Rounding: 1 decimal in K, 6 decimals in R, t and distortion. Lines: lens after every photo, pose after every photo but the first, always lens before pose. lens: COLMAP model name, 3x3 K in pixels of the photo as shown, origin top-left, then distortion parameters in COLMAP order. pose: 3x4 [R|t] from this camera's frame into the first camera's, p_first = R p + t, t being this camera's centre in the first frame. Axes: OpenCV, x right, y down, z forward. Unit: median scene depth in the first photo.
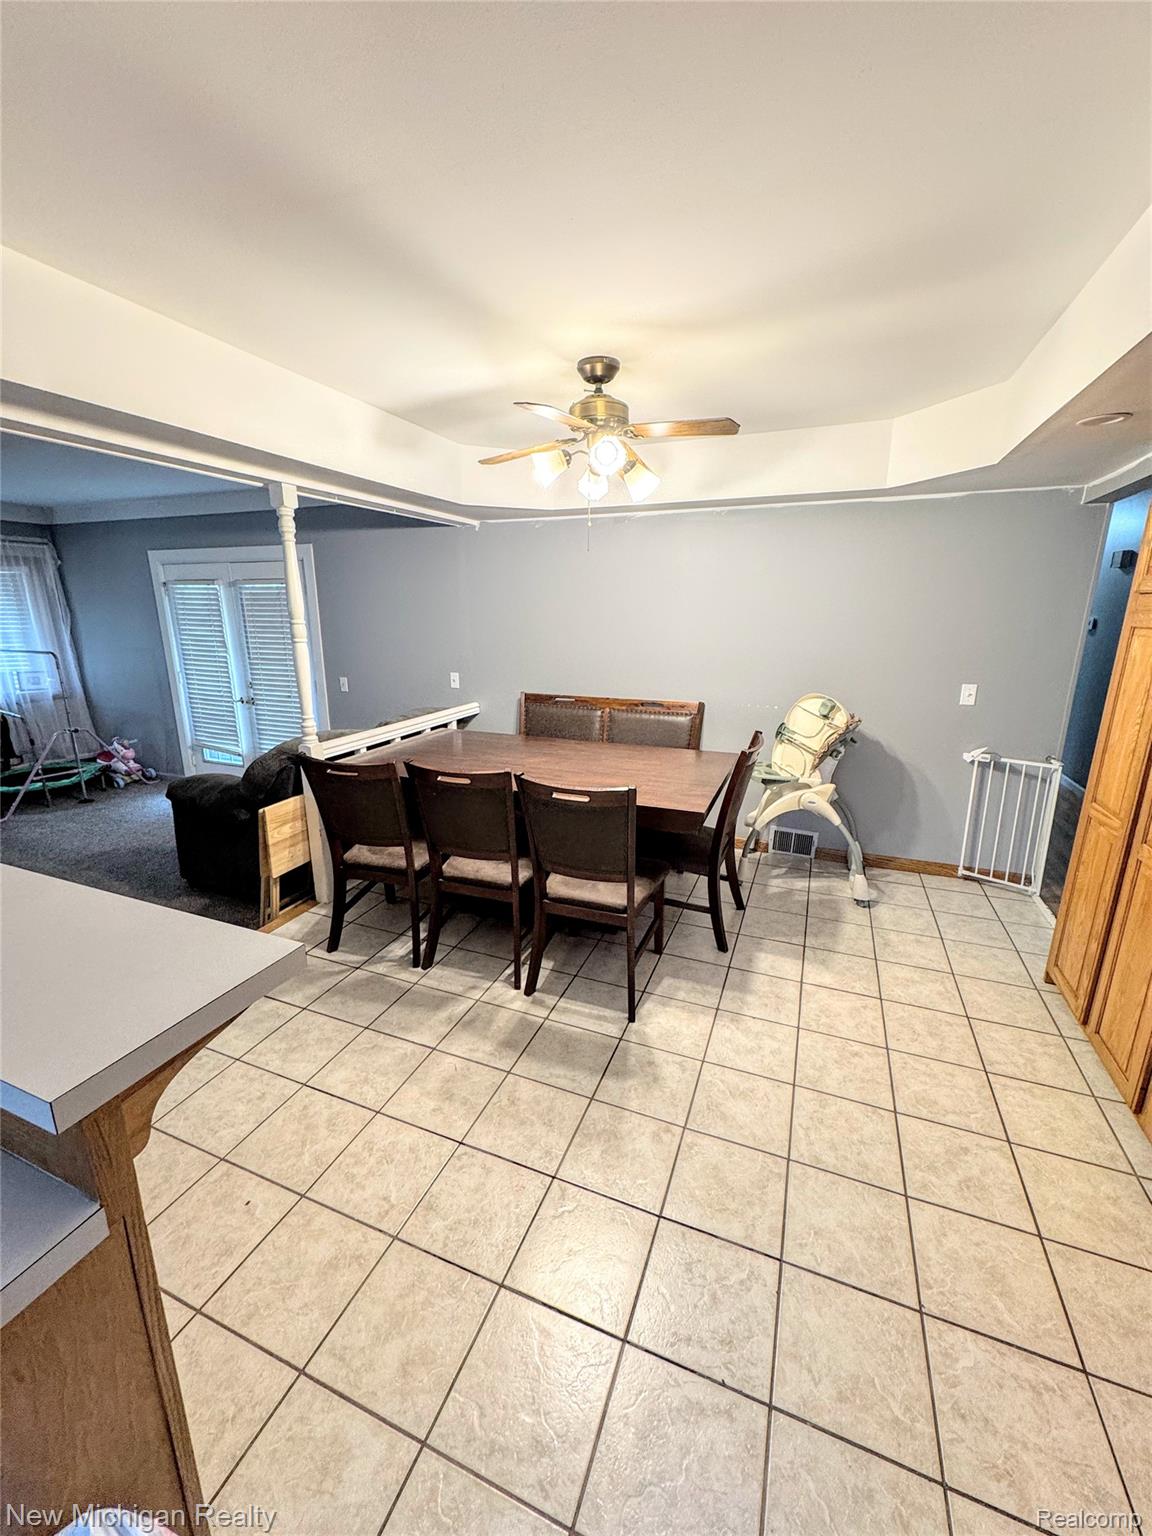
lens RADIAL K [[609.8, 0, 571.5], [0, 609.8, 762.6], [0, 0, 1]] dist [-0.002348, -0.000516]
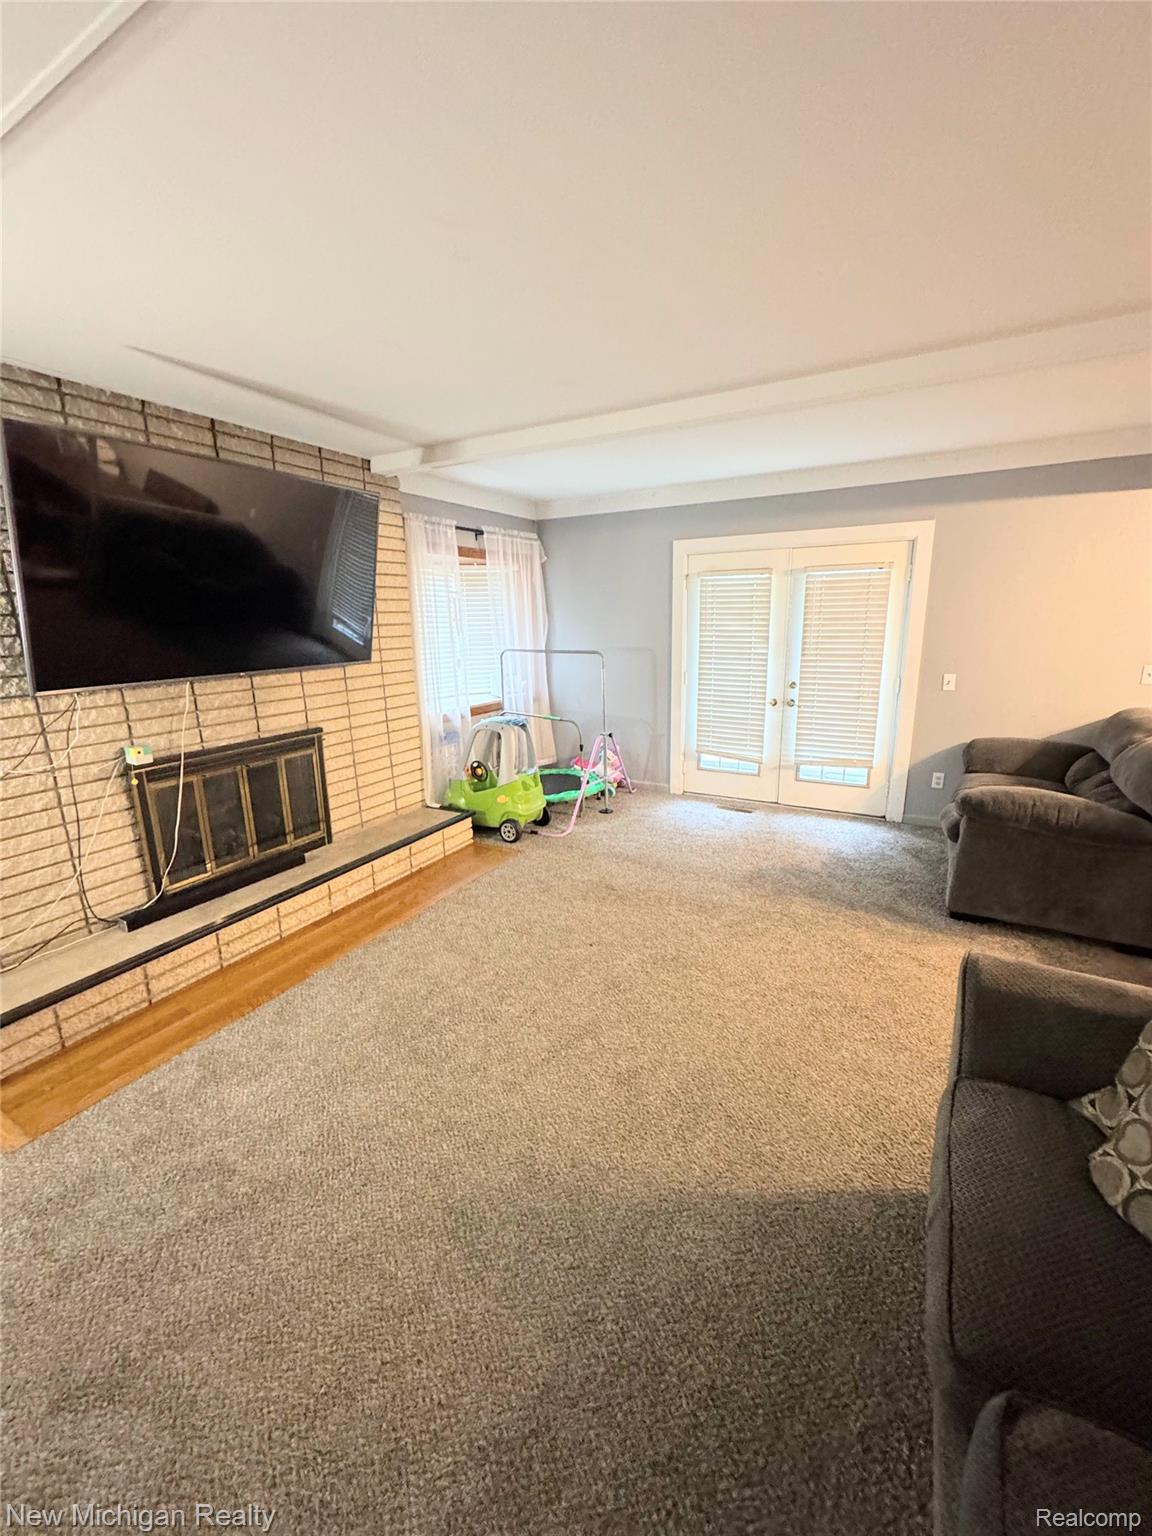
lens RADIAL K [[609.8, 0, 579.7], [0, 609.8, 763.5], [0, 0, 1]] dist [-0.002348, -0.000516]
pose [[0.992245, 0.007426, -0.124073, -0.710759], [-0.008621, 0.999921, -0.009100, -0.000059], [0.123995, 0.010099, 0.992231, 0.066936]]
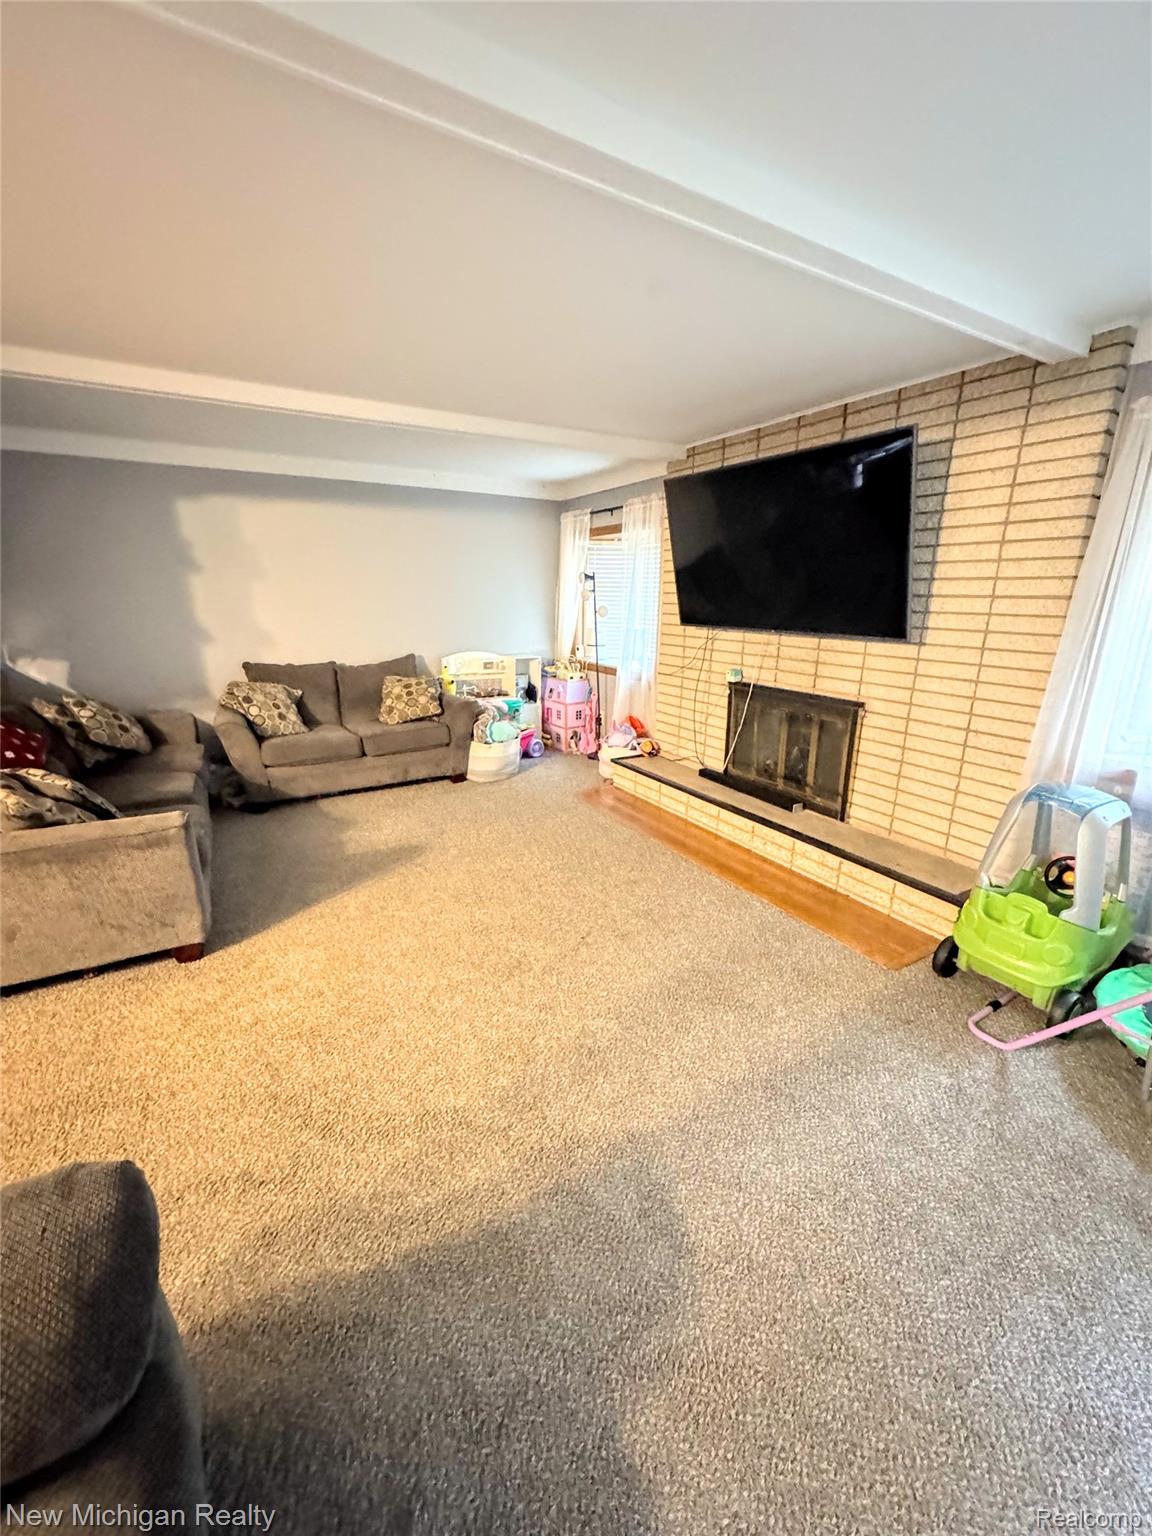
lens RADIAL K [[609.8, 0, 579.6], [0, 609.8, 769.3], [0, 0, 1]] dist [-0.002348, -0.000516]
pose [[-0.601218, 0.219110, -0.768458, -0.061416], [-0.200681, 0.889451, 0.410615, -0.380208], [0.773476, 0.401084, -0.490782, 1.602653]]
